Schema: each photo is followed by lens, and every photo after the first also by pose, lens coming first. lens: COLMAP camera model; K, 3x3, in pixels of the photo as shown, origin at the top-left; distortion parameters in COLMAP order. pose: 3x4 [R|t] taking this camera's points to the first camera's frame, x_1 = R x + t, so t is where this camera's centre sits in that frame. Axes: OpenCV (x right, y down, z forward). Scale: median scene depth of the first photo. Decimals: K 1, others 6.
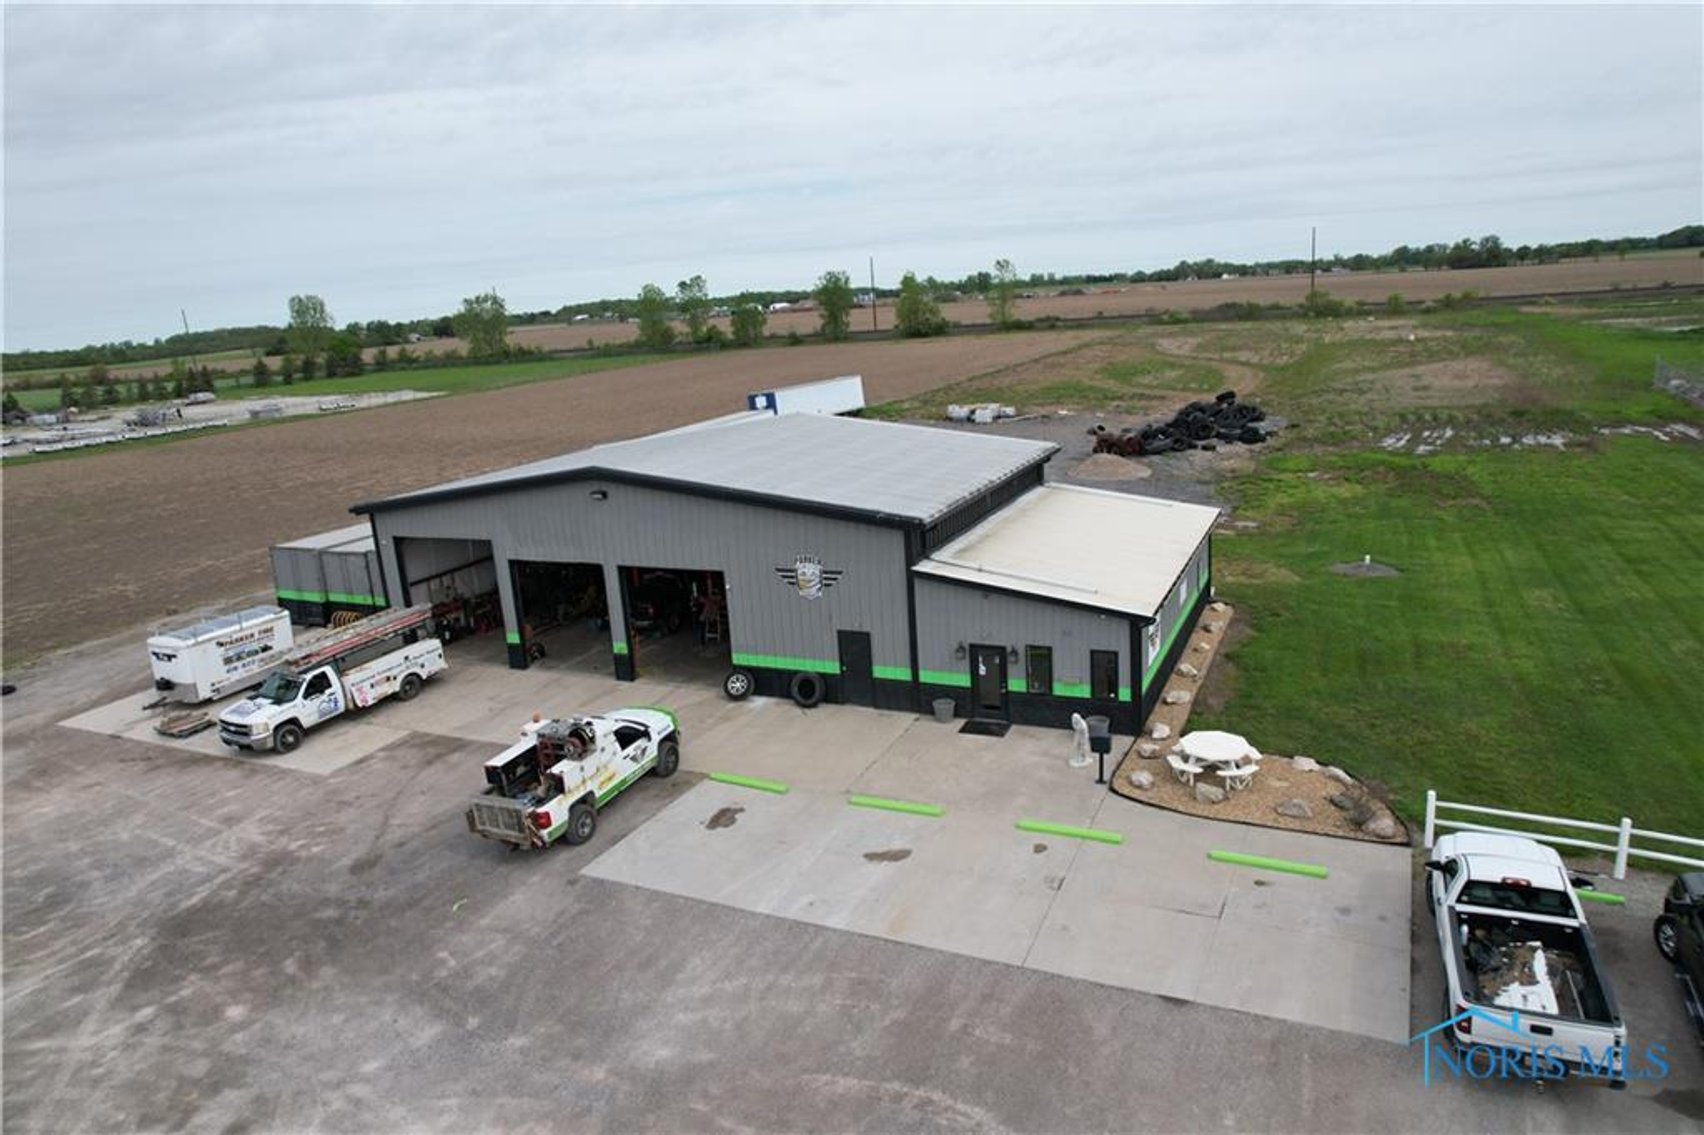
lens RADIAL K [[1089.5, 0, 855.7], [0, 1089.5, 577.8], [0, 0, 1]] dist [-0.072175, 0.062897]
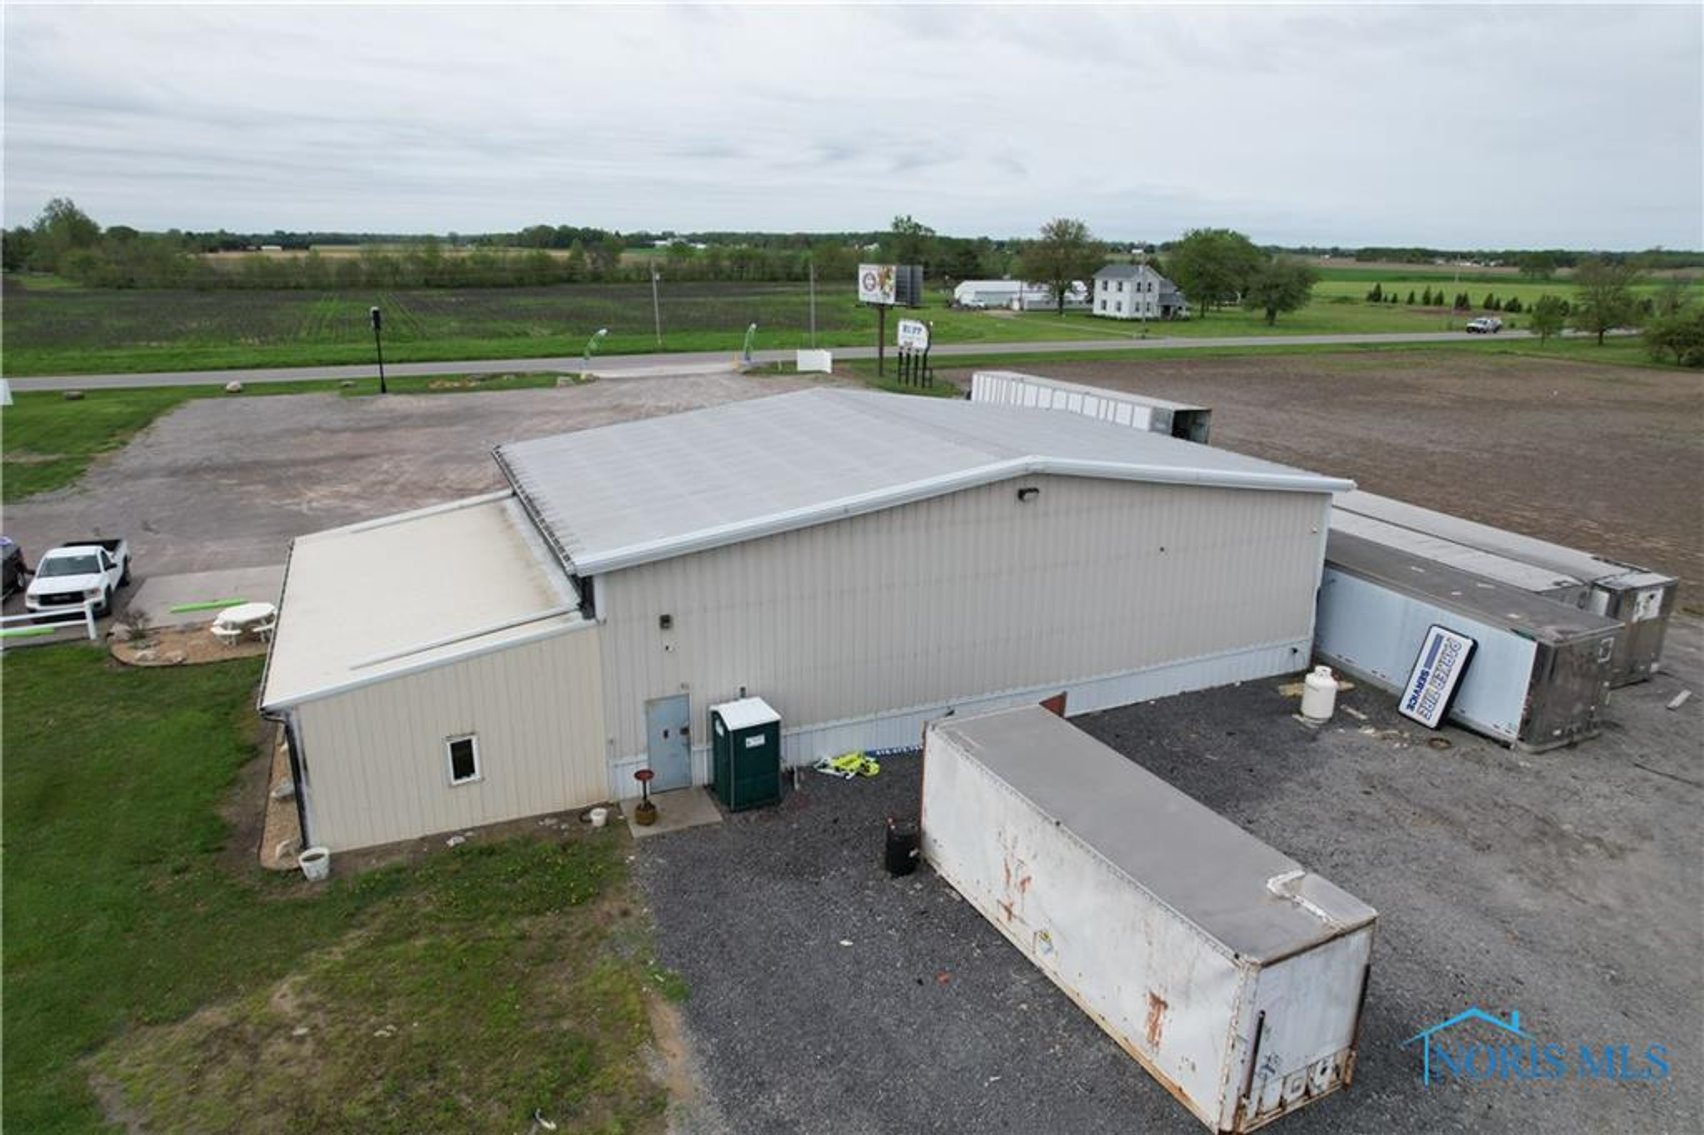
lens RADIAL K [[1089.5, 0, 859.6], [0, 1089.5, 570.2], [0, 0, 1]] dist [-0.072175, 0.062897]
pose [[-0.649846, 0.276996, -0.707795, 0.595943], [-0.159725, 0.860665, 0.483470, -0.503518], [0.743094, 0.427234, -0.515056, 1.733397]]
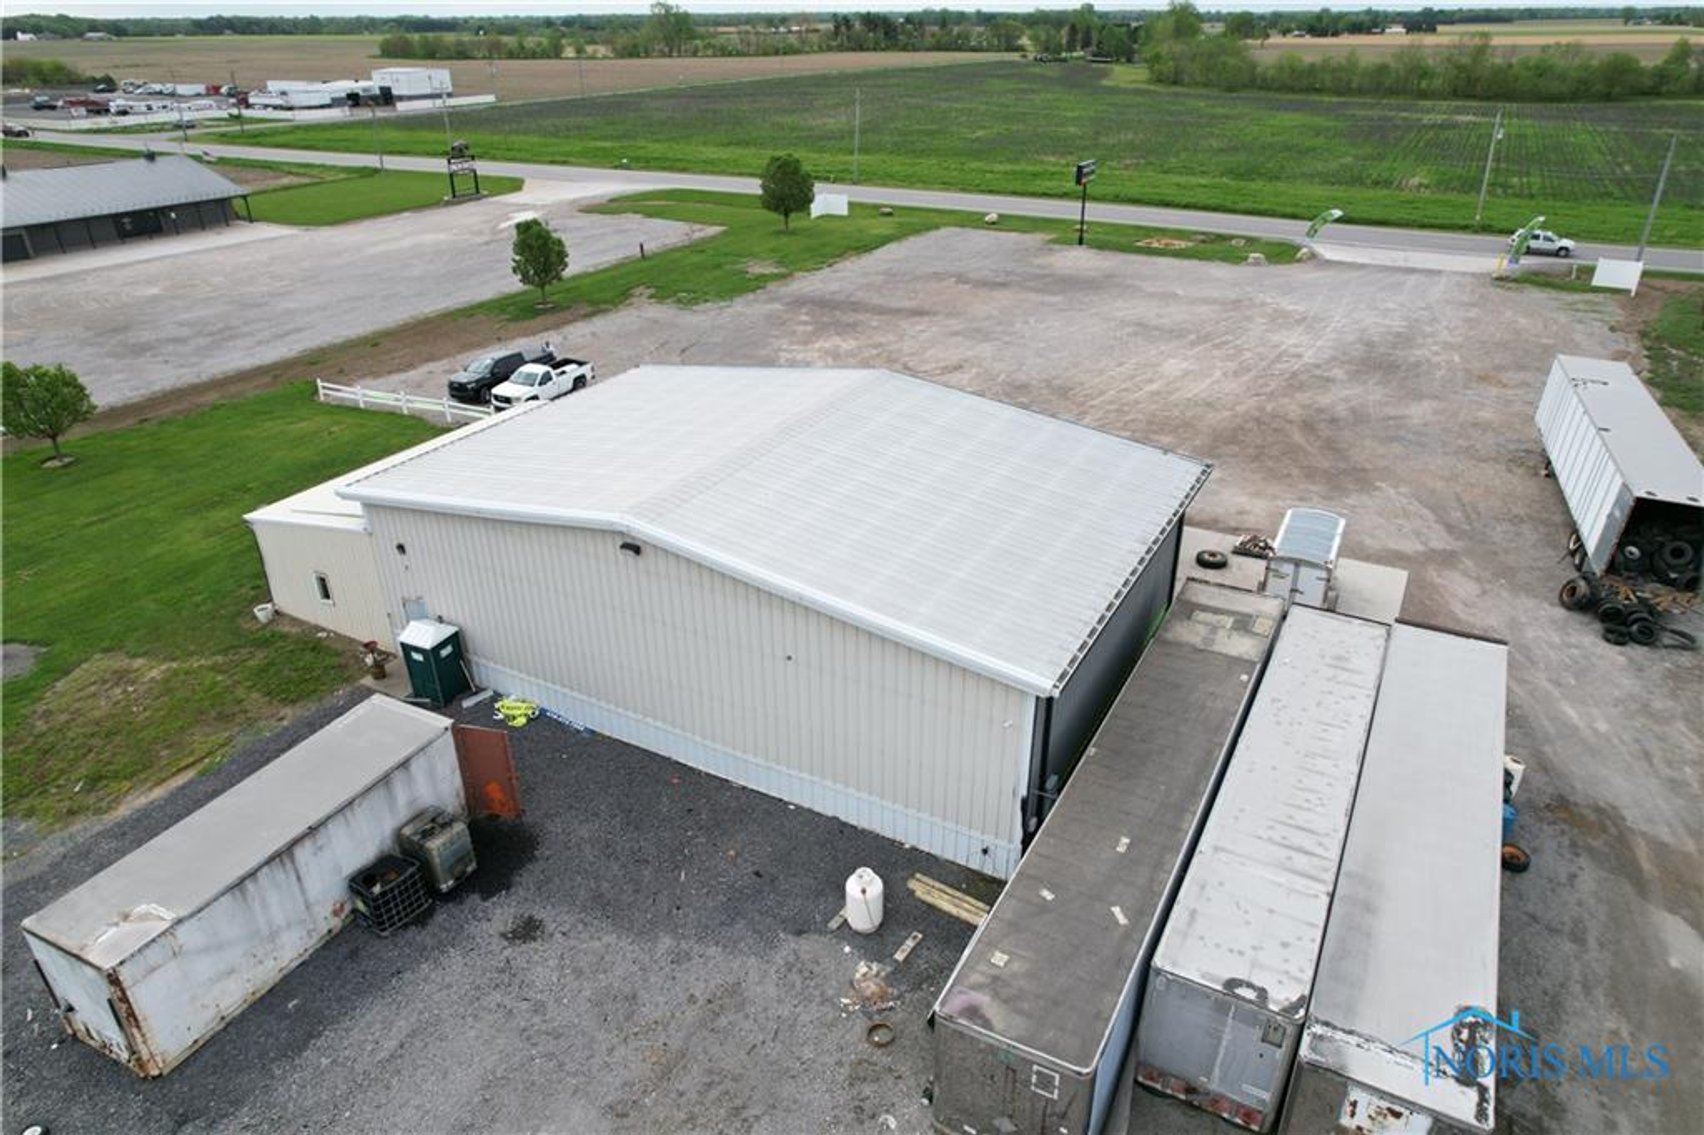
lens RADIAL K [[1089.5, 0, 852.5], [0, 1089.5, 569.7], [0, 0, 1]] dist [-0.072175, 0.062897]
pose [[-0.994853, 0.035068, 0.095065, -0.310633], [0.089457, 0.744603, 0.661486, -0.694919], [-0.047588, 0.666586, -0.743908, 1.994826]]
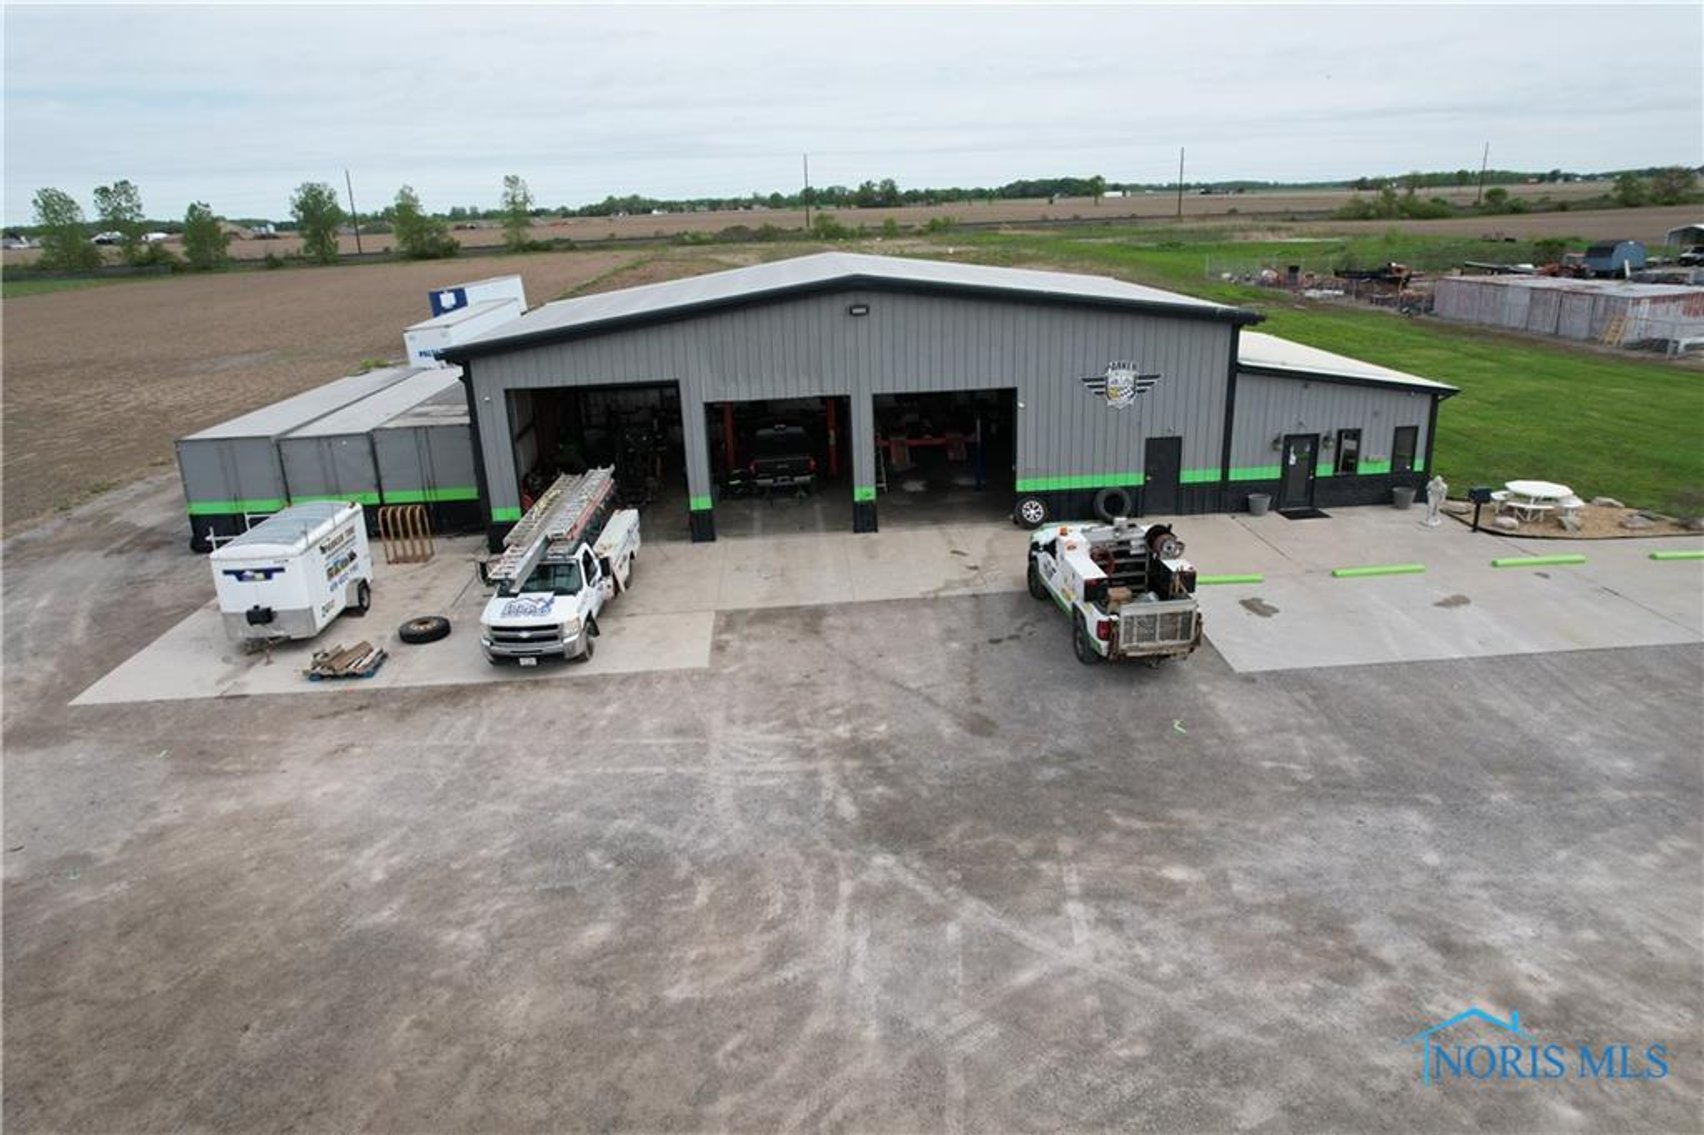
lens RADIAL K [[1089.5, 0, 856.1], [0, 1089.5, 575.2], [0, 0, 1]] dist [-0.072175, 0.062897]
pose [[0.873165, -0.125290, 0.471047, -0.683688], [0.100935, 0.991929, 0.076735, 0.066059], [-0.476859, -0.019457, 0.878764, 0.260314]]
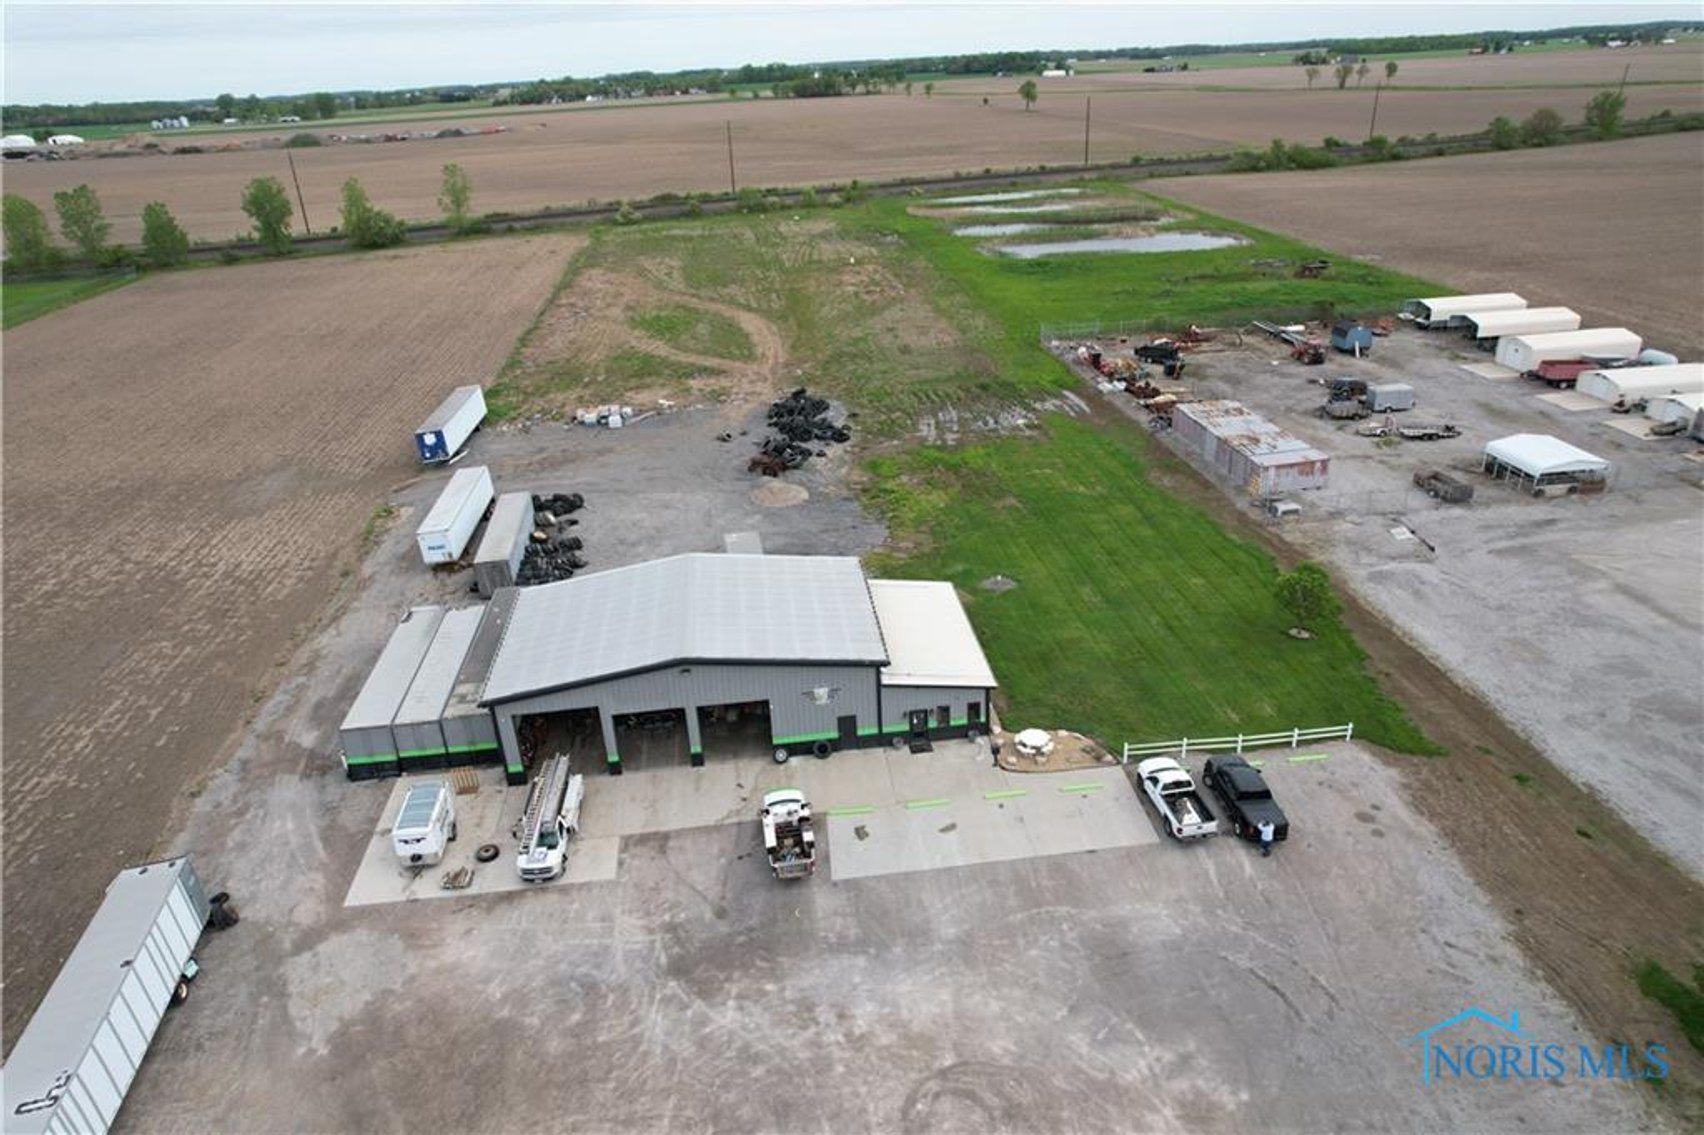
lens RADIAL K [[1089.5, 0, 853.7], [0, 1089.5, 578.4], [0, 0, 1]] dist [-0.072175, 0.062897]
pose [[0.850768, -0.205418, 0.483732, -0.834075], [0.124378, 0.972998, 0.194435, -0.536311], [-0.510611, -0.105254, 0.853345, -0.600648]]
